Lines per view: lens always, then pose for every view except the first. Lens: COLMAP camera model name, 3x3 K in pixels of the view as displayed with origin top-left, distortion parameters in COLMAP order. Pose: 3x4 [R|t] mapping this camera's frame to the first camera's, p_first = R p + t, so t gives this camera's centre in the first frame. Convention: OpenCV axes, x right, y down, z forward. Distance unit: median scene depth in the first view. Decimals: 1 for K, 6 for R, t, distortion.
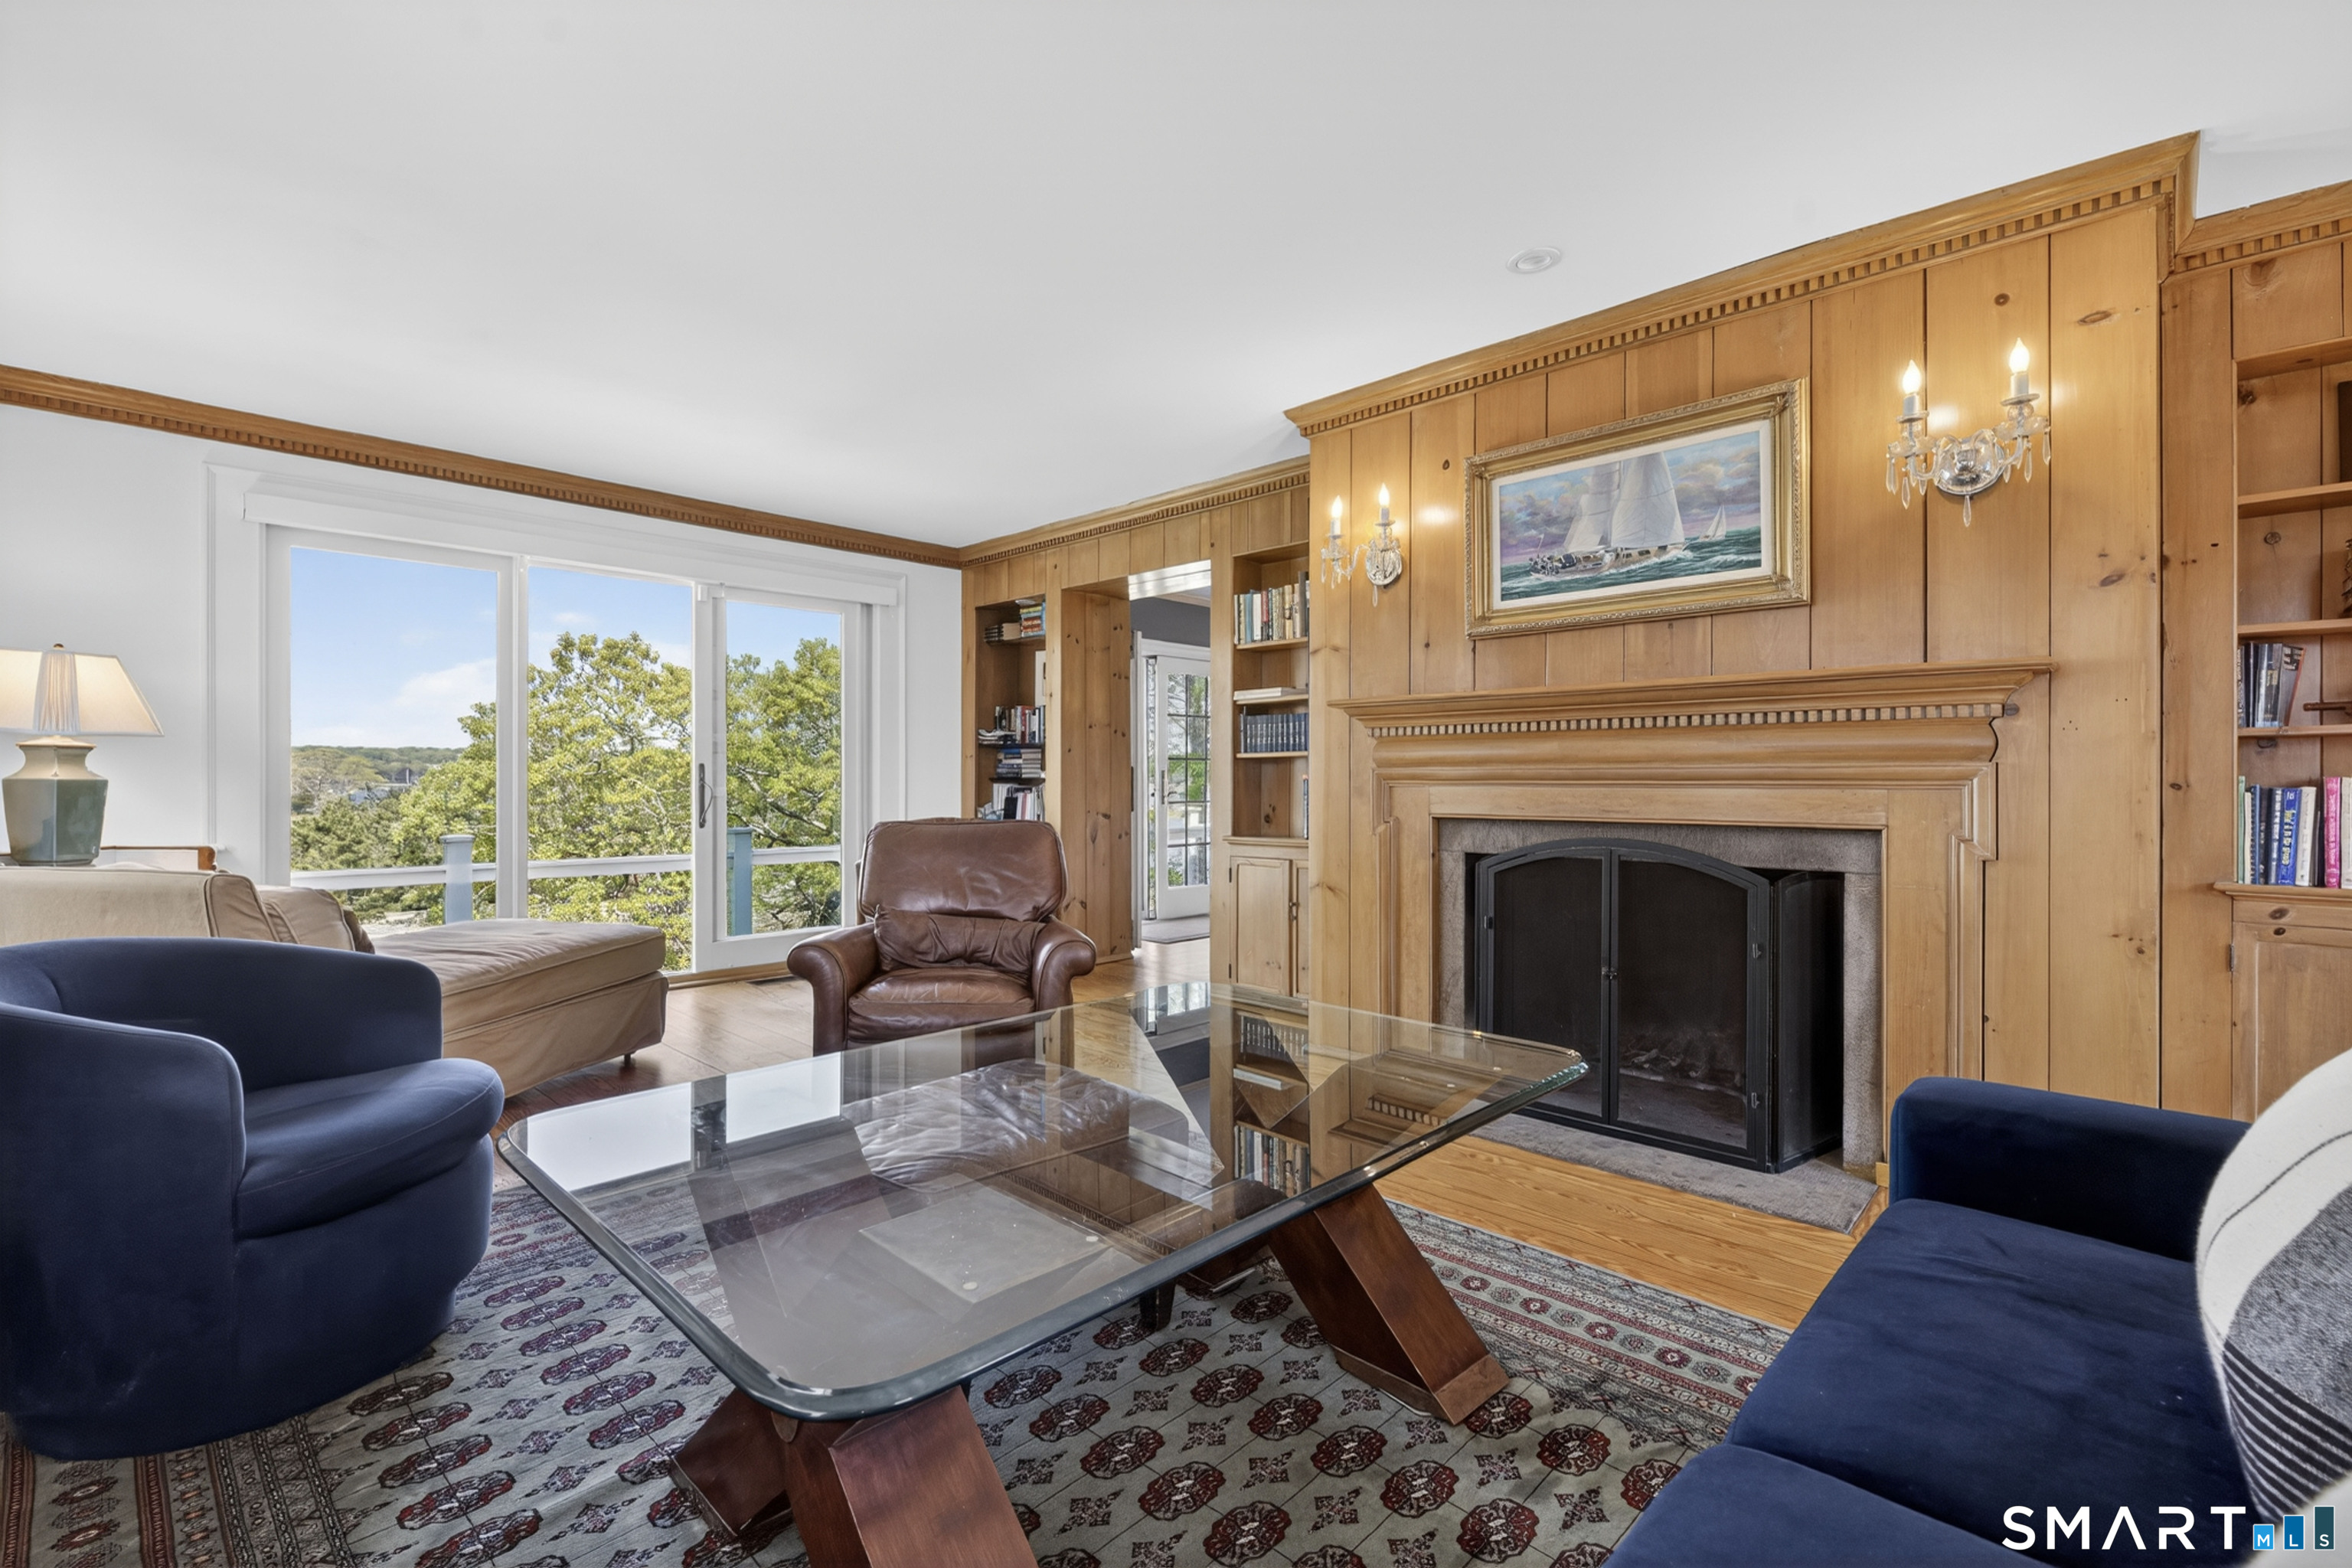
lens RADIAL K [[1027.7, 0, 1167.8], [0, 1027.7, 783.1], [0, 0, 1]] dist [0.001497, -0.000216]
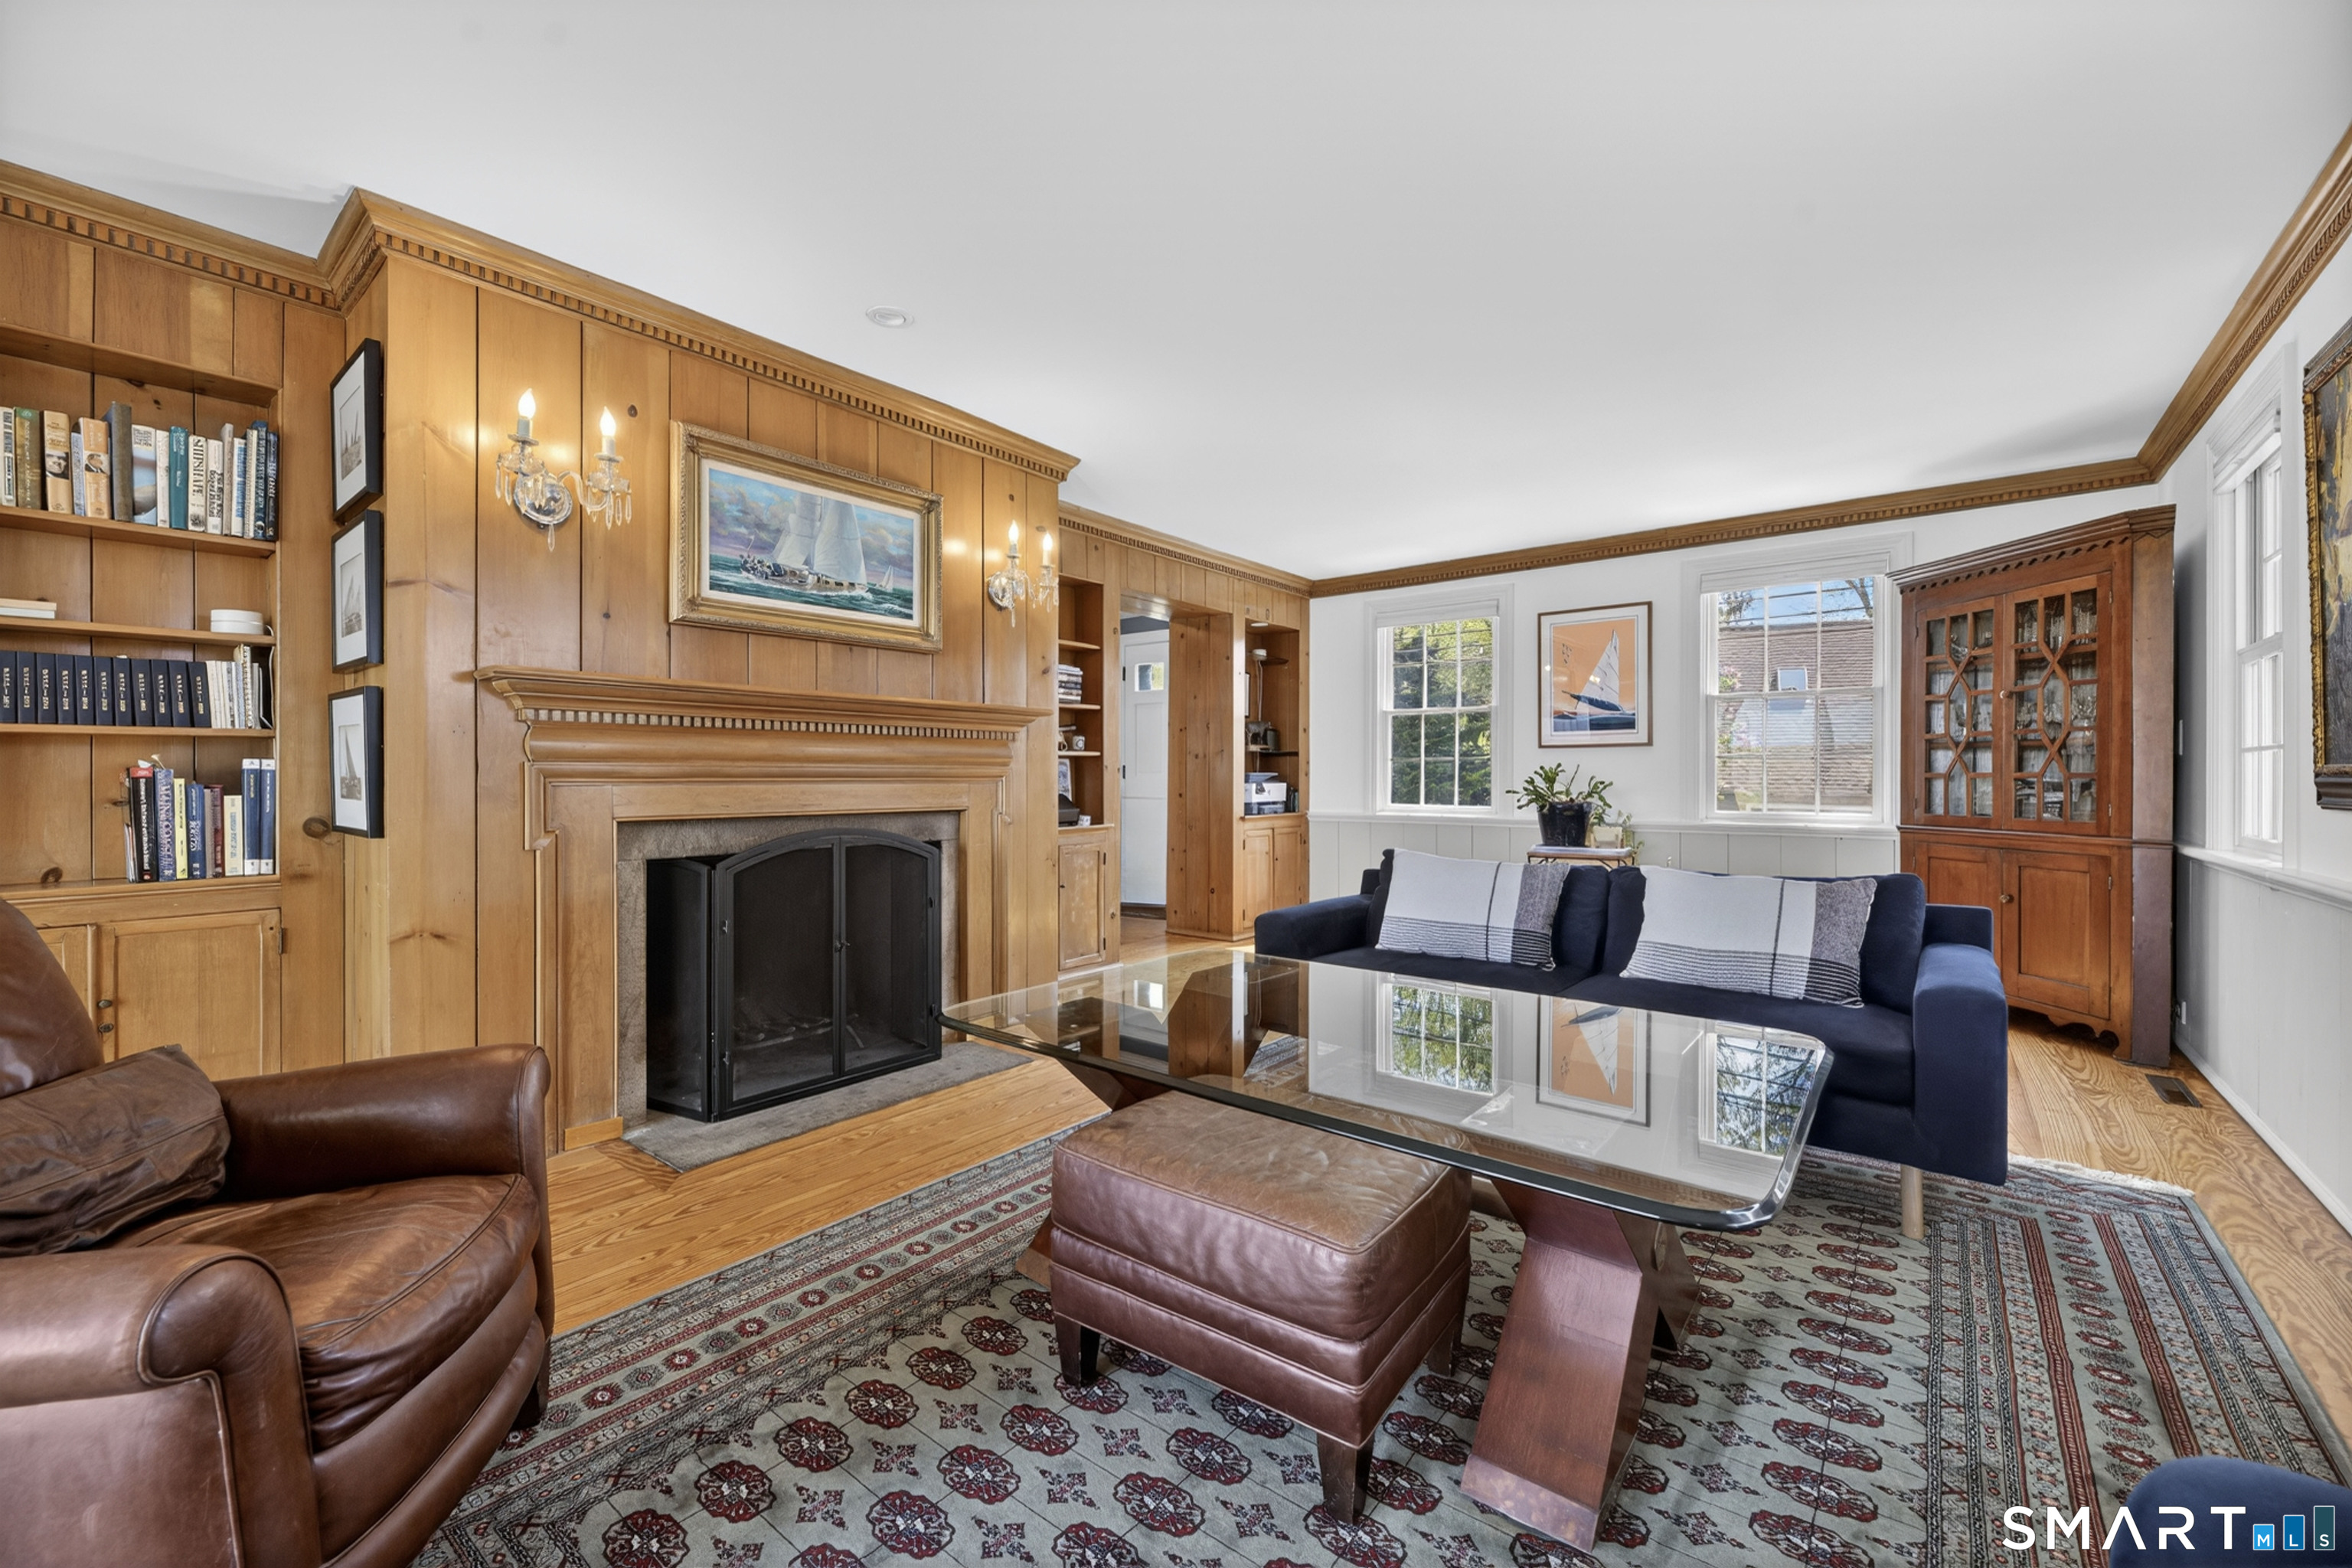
lens RADIAL K [[937.4, 0, 1179.0], [0, 937.4, 781.8], [0, 0, 1]] dist [0.002158, -0.004233]
pose [[-0.092683, -0.006595, 0.995674, -0.625863], [0.001487, 0.999976, 0.006762, -0.004762], [-0.995695, 0.002107, -0.092671, 0.696724]]
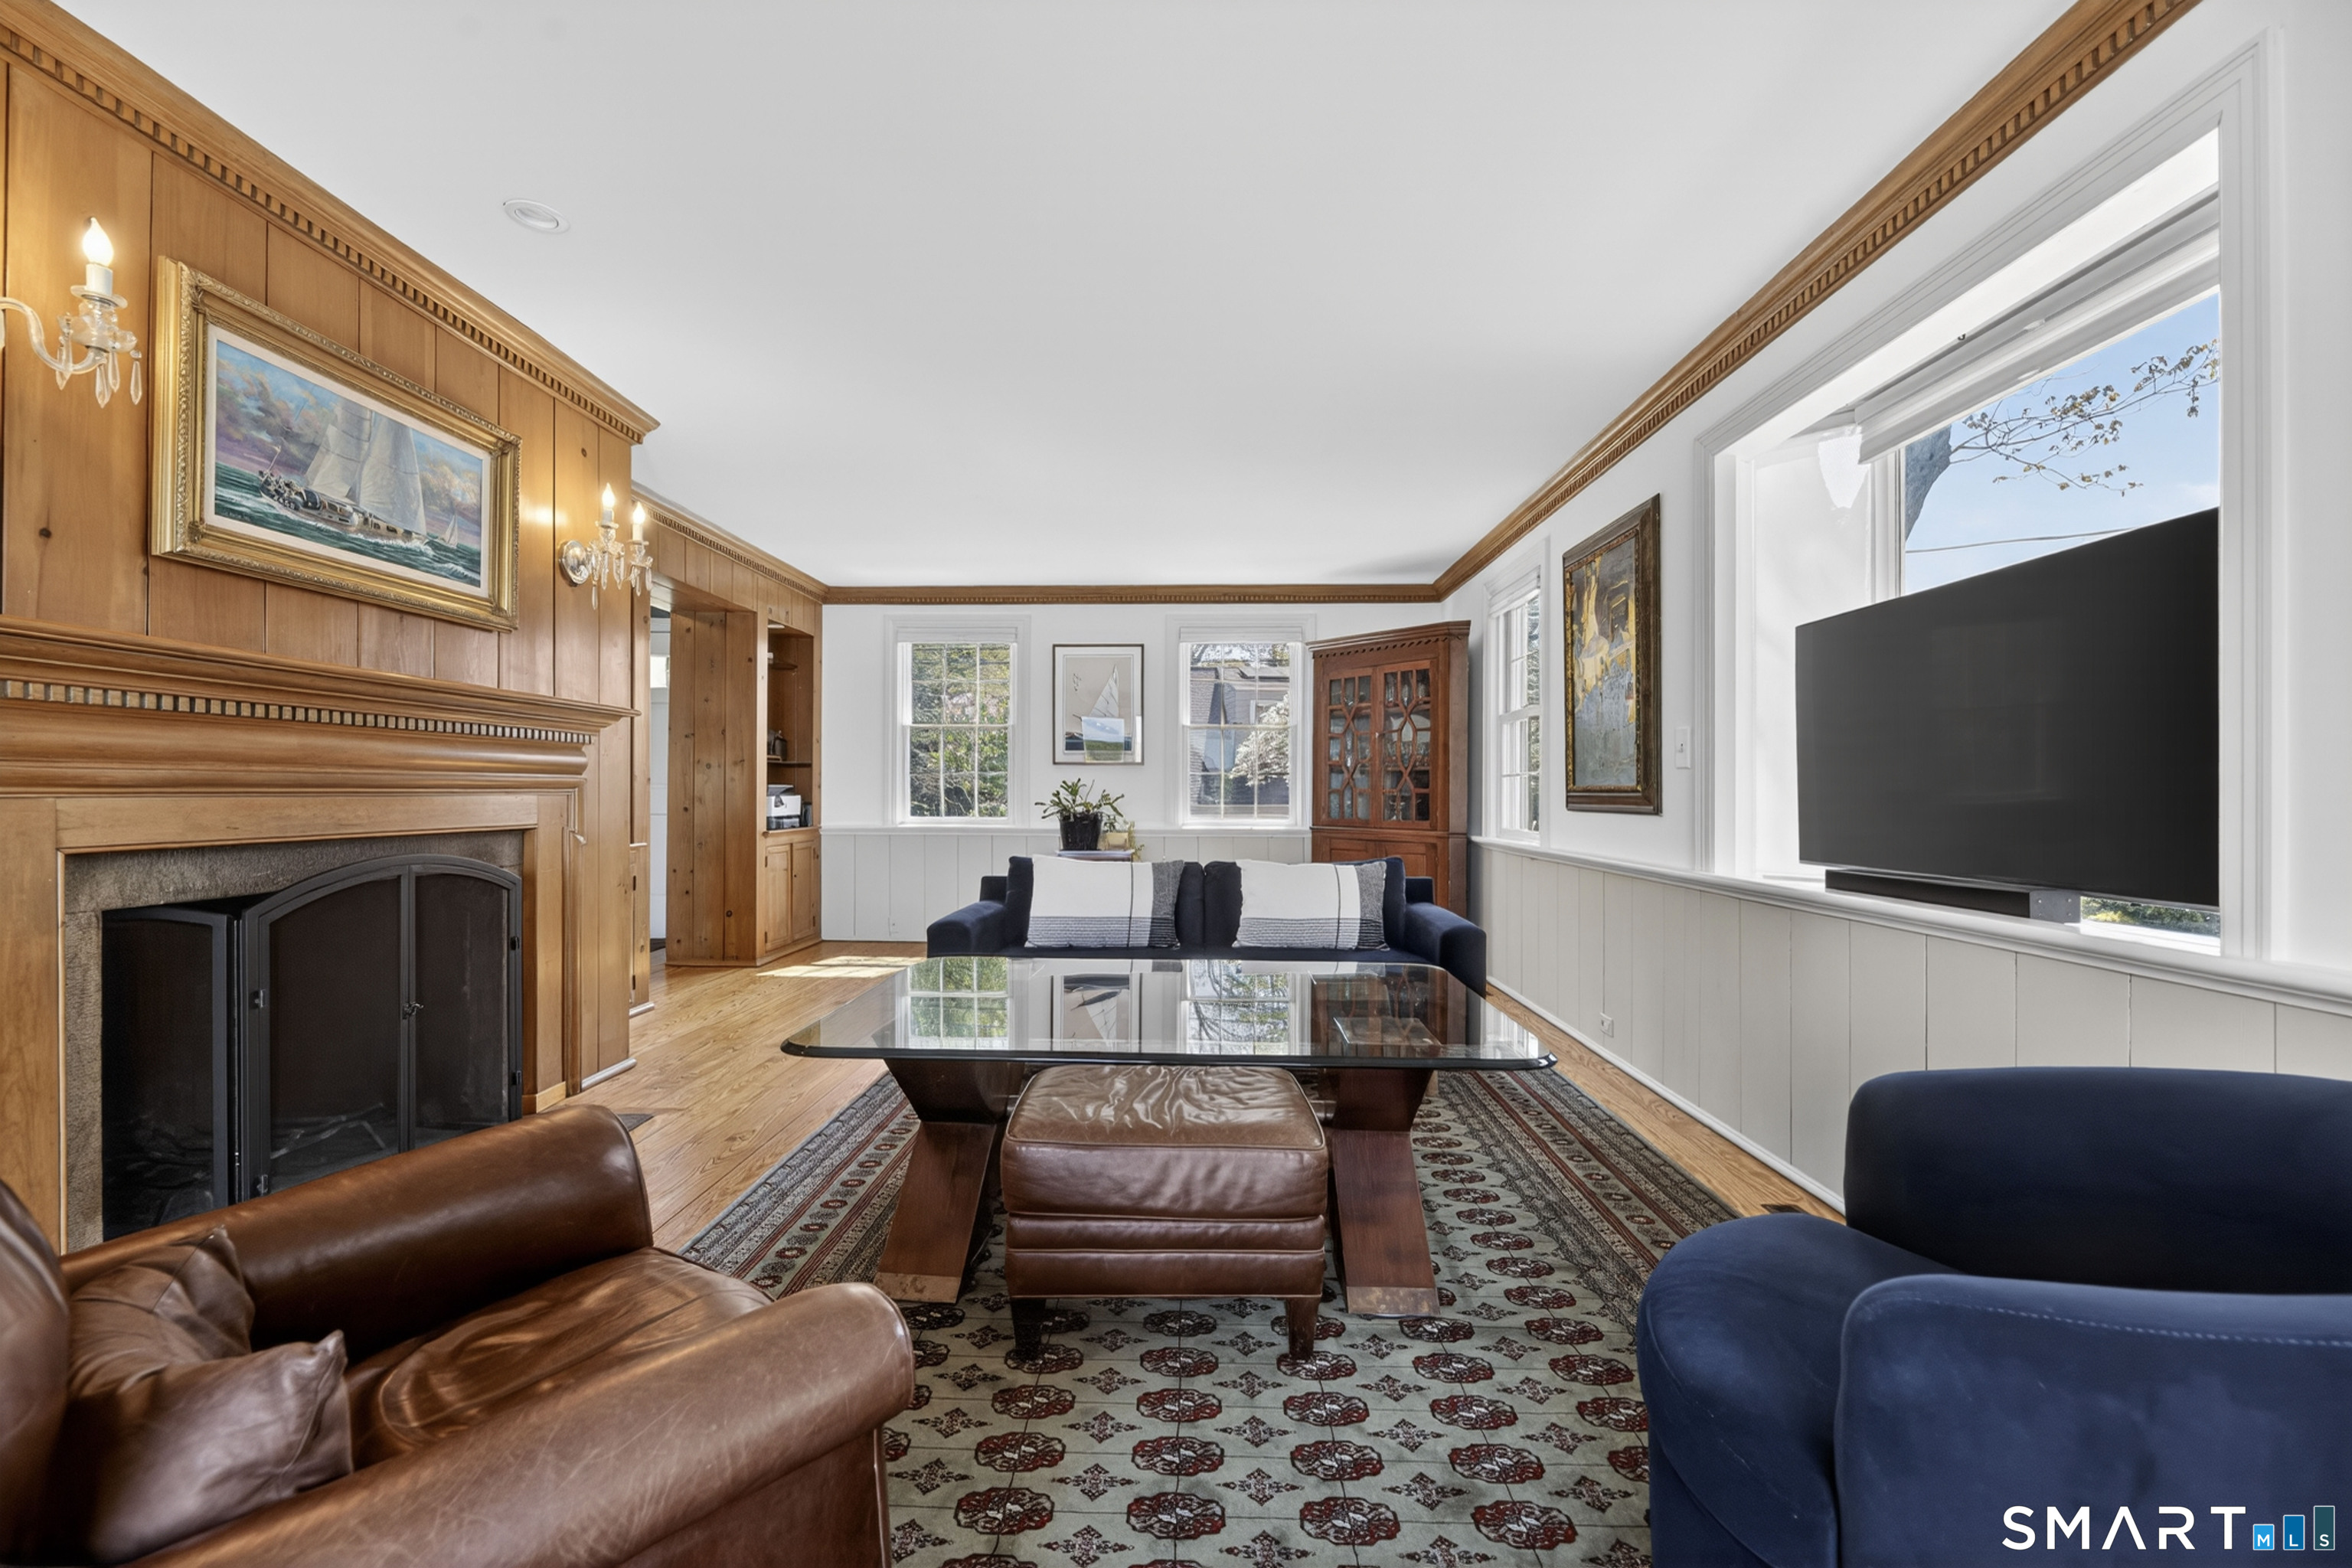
lens RADIAL K [[937.4, 0, 1171.2], [0, 937.4, 795.4], [0, 0, 1]] dist [0.002158, -0.004233]
pose [[-0.667728, -0.007772, 0.744365, -0.570570], [-0.004119, 0.999969, 0.006746, -0.004332], [-0.744394, 0.001438, -0.667739, 1.015464]]
